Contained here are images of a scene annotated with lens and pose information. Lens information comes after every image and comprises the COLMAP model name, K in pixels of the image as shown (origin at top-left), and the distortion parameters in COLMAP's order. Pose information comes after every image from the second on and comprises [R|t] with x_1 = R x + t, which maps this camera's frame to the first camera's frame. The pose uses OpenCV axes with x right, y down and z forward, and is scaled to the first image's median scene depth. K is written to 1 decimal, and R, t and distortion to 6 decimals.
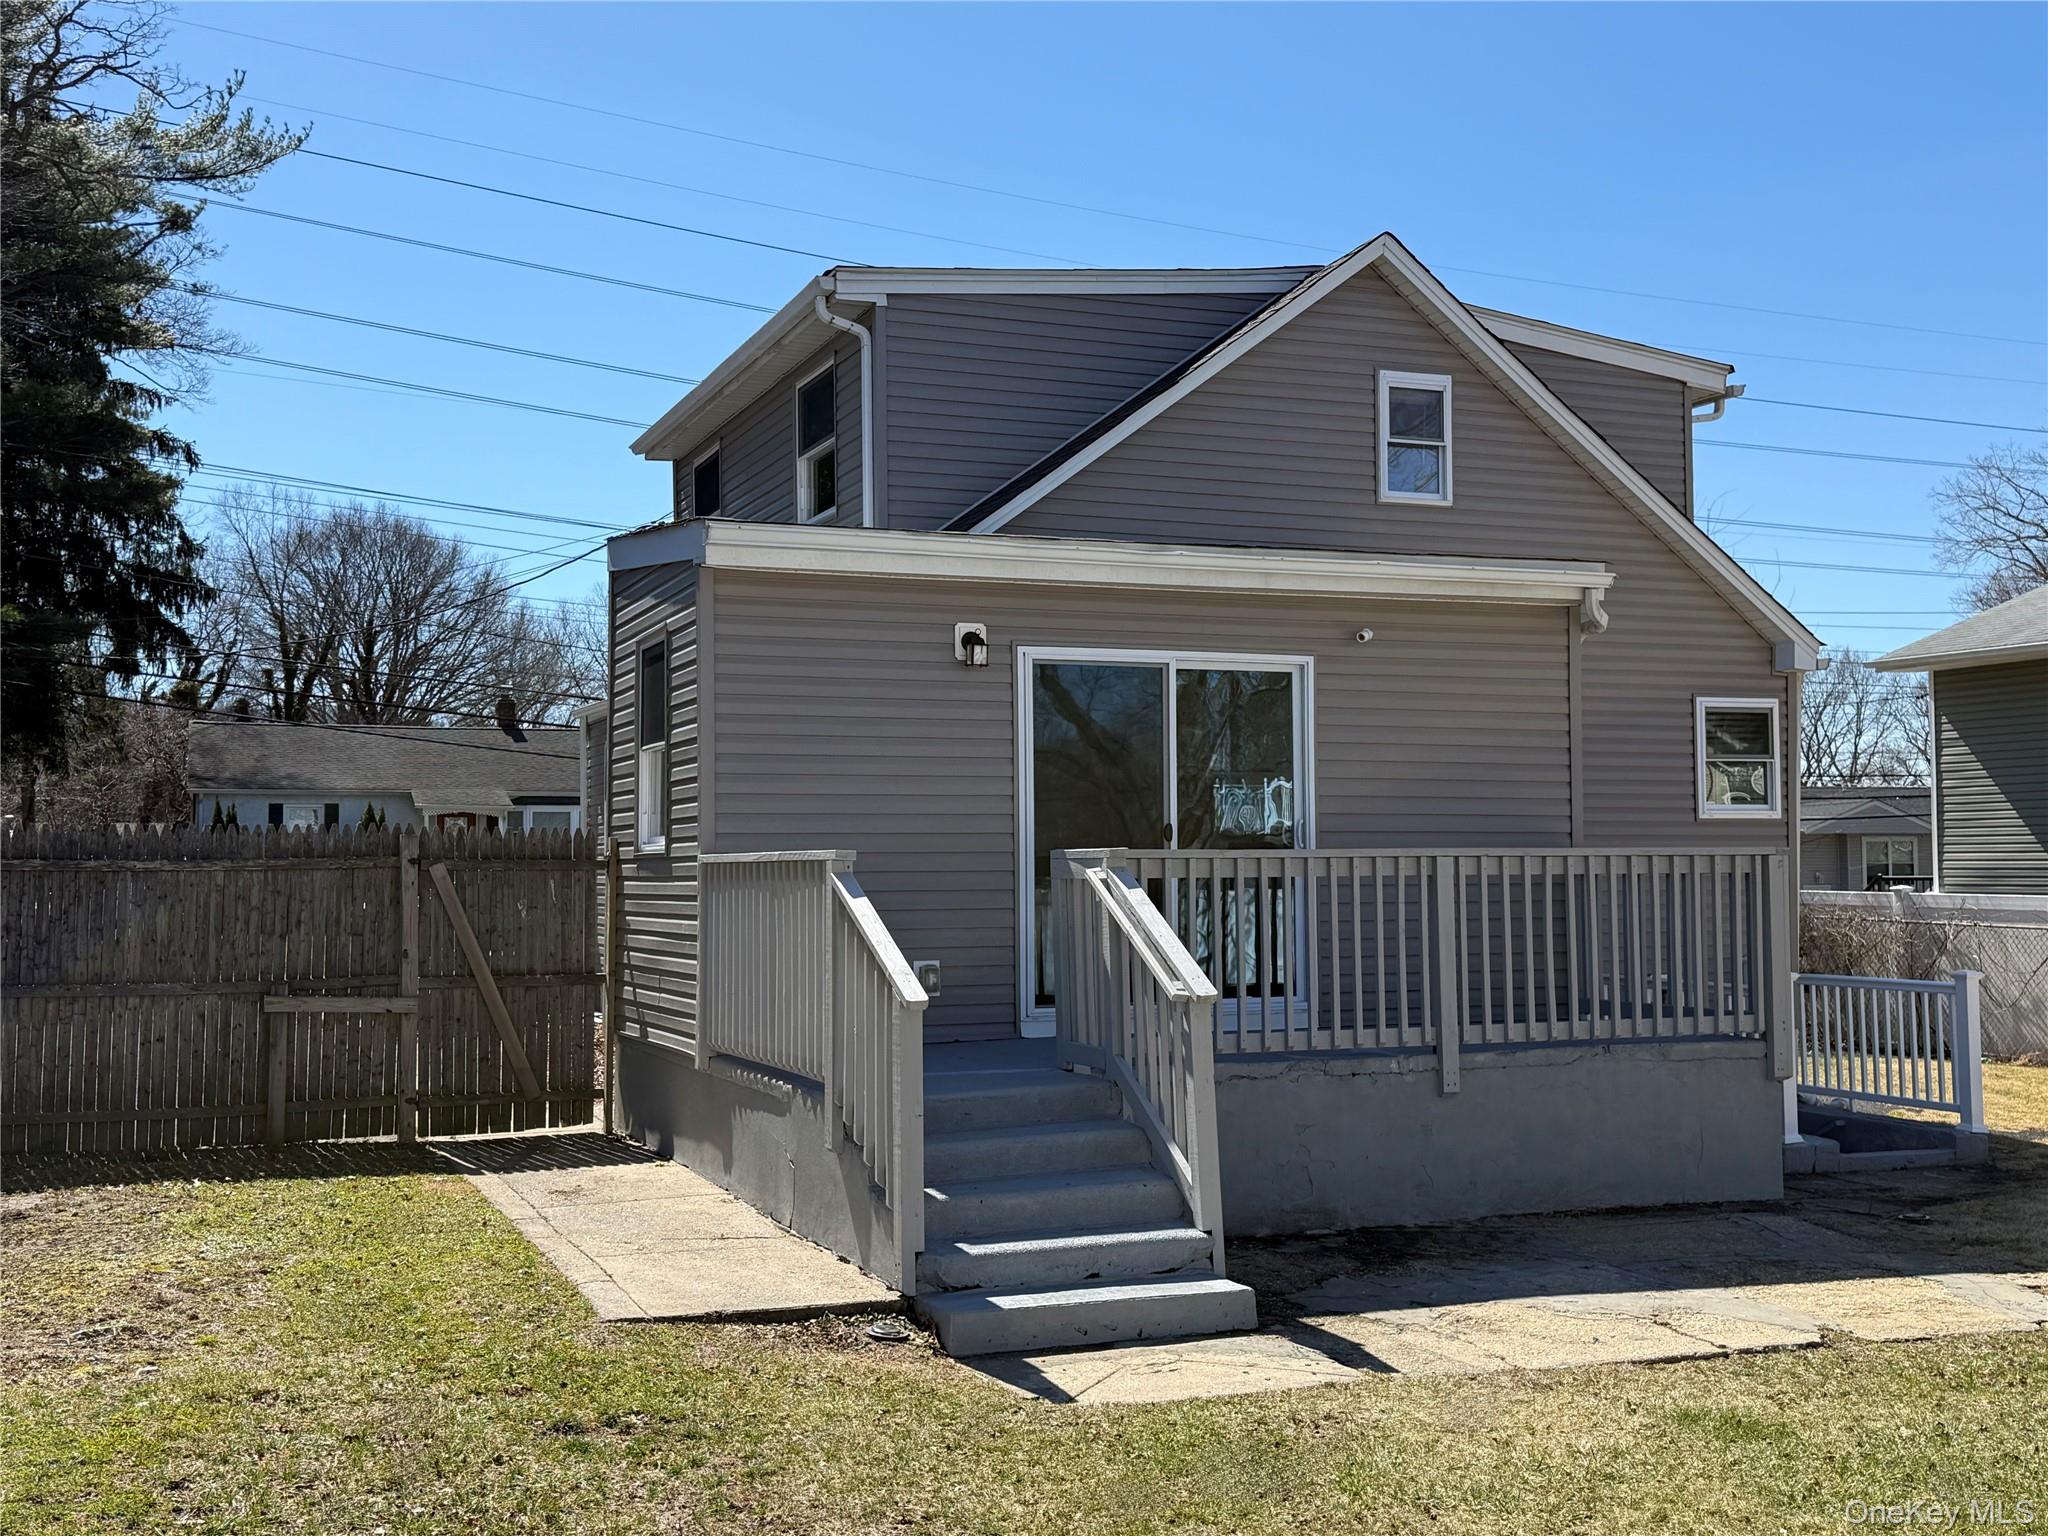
lens RADIAL K [[2177.7, 0, 1021.0], [0, 2177.7, 762.3], [0, 0, 1]] dist [0.005149, 0.000000]
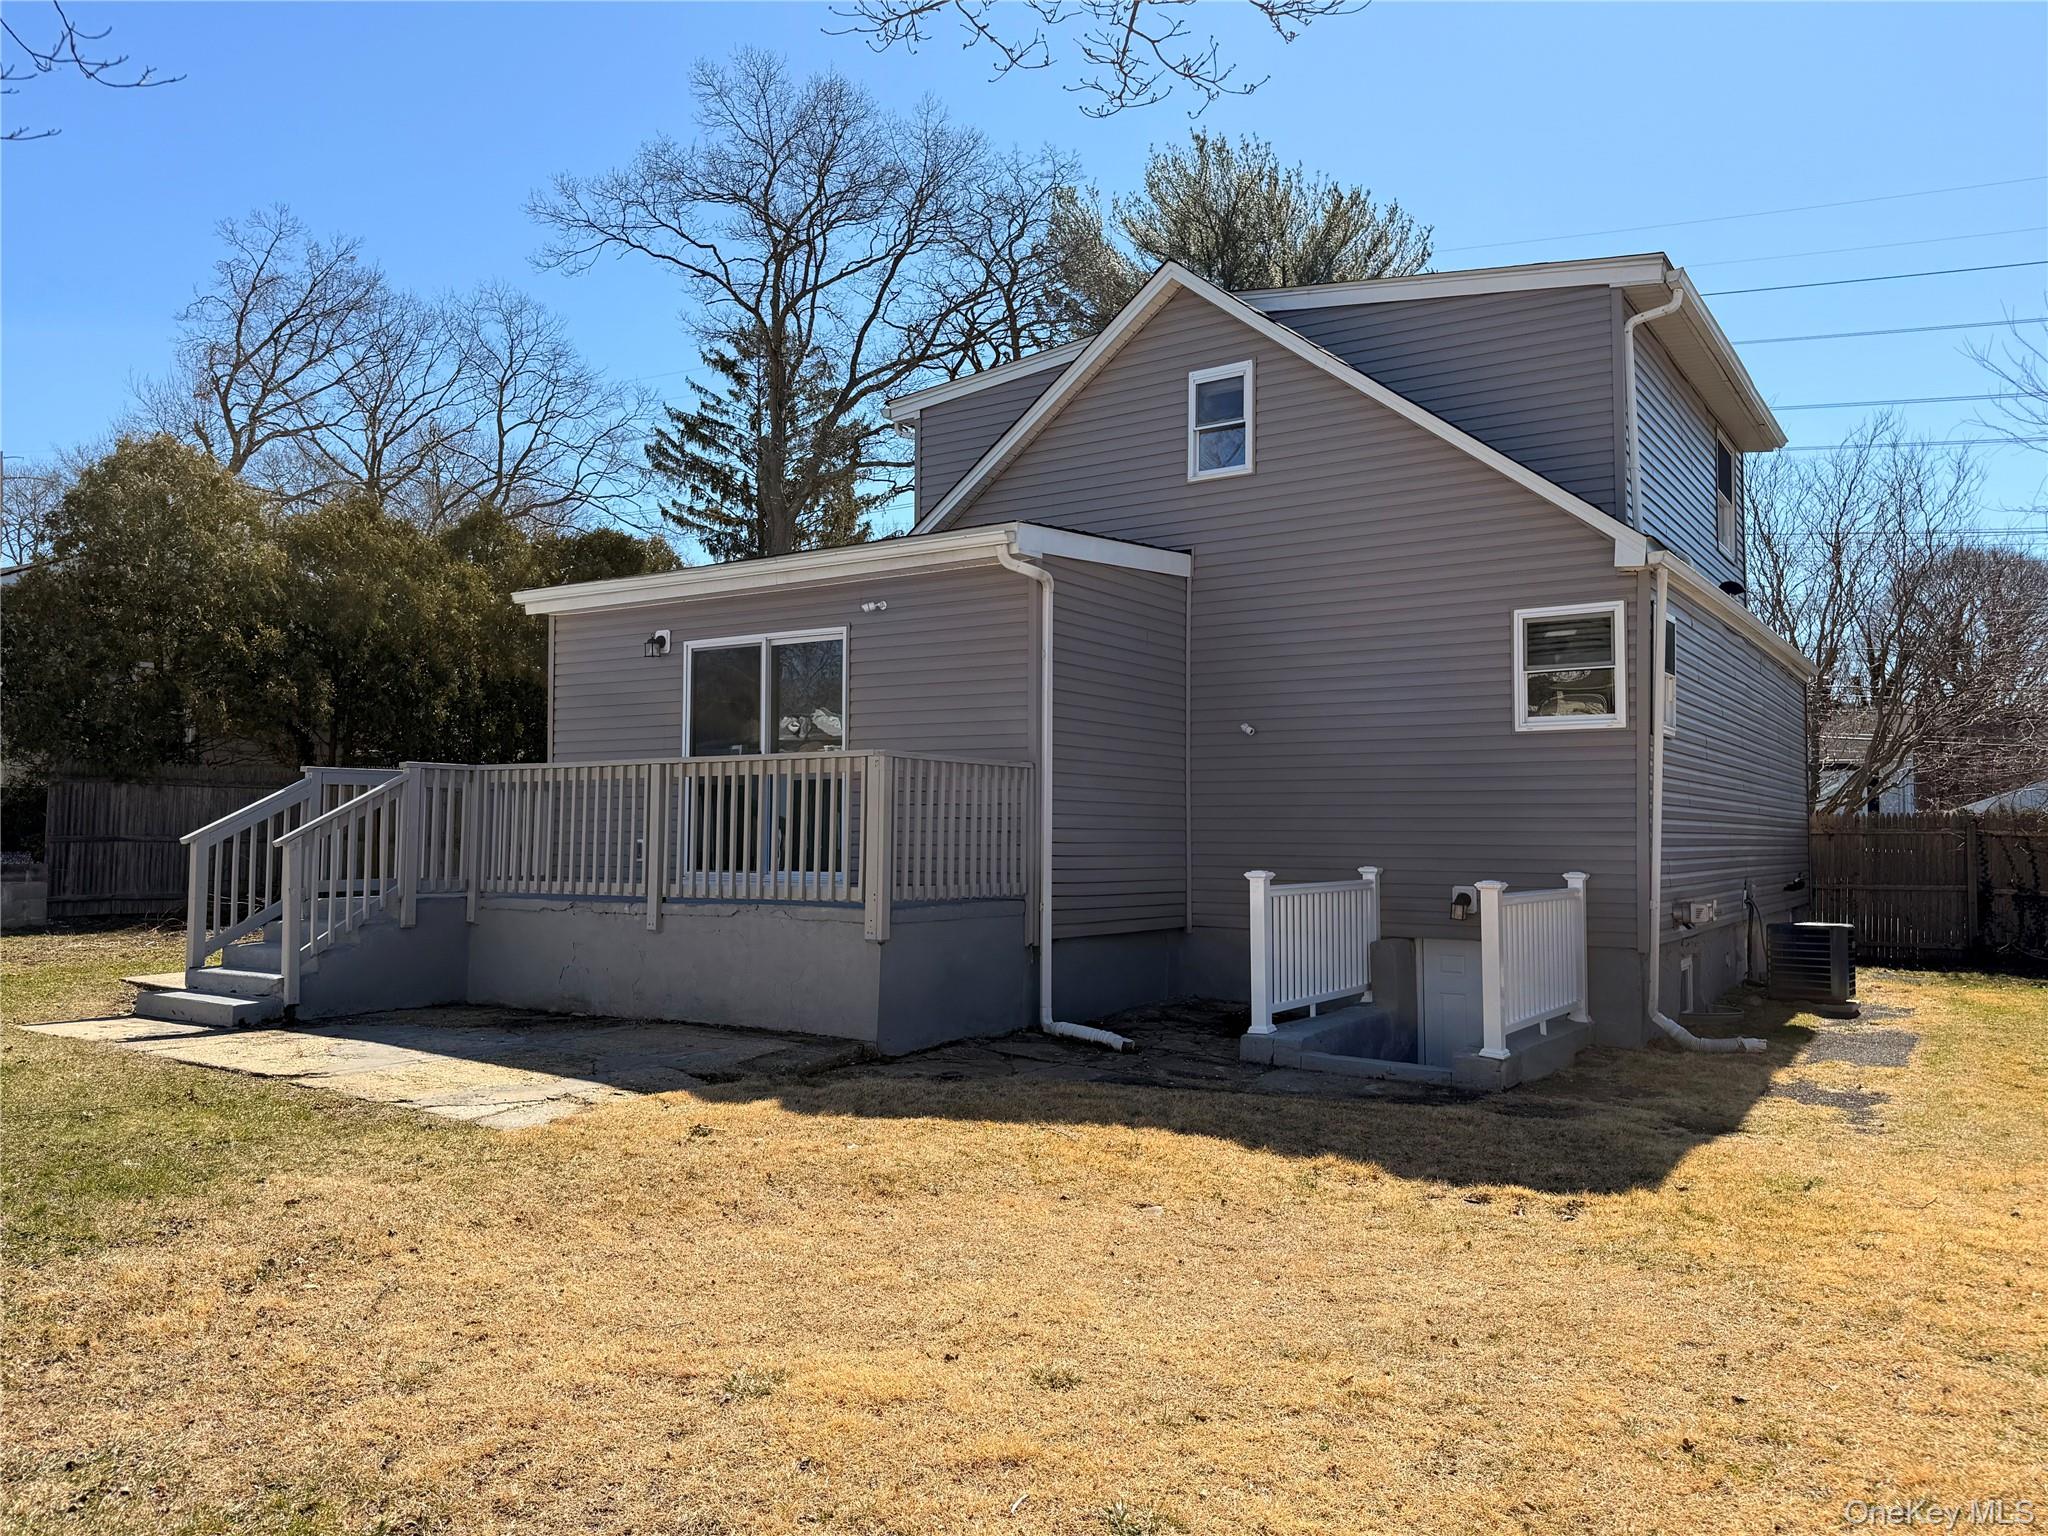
lens RADIAL K [[1567.8, 0, 1021.8], [0, 1567.8, 765.9], [0, 0, 1]] dist [0.013681, 0.000366]
pose [[0.580280, -0.033431, -0.813731, 1.018200], [0.034933, 0.999259, -0.016142, 0.060585], [0.813668, -0.019059, 0.581018, 0.524227]]
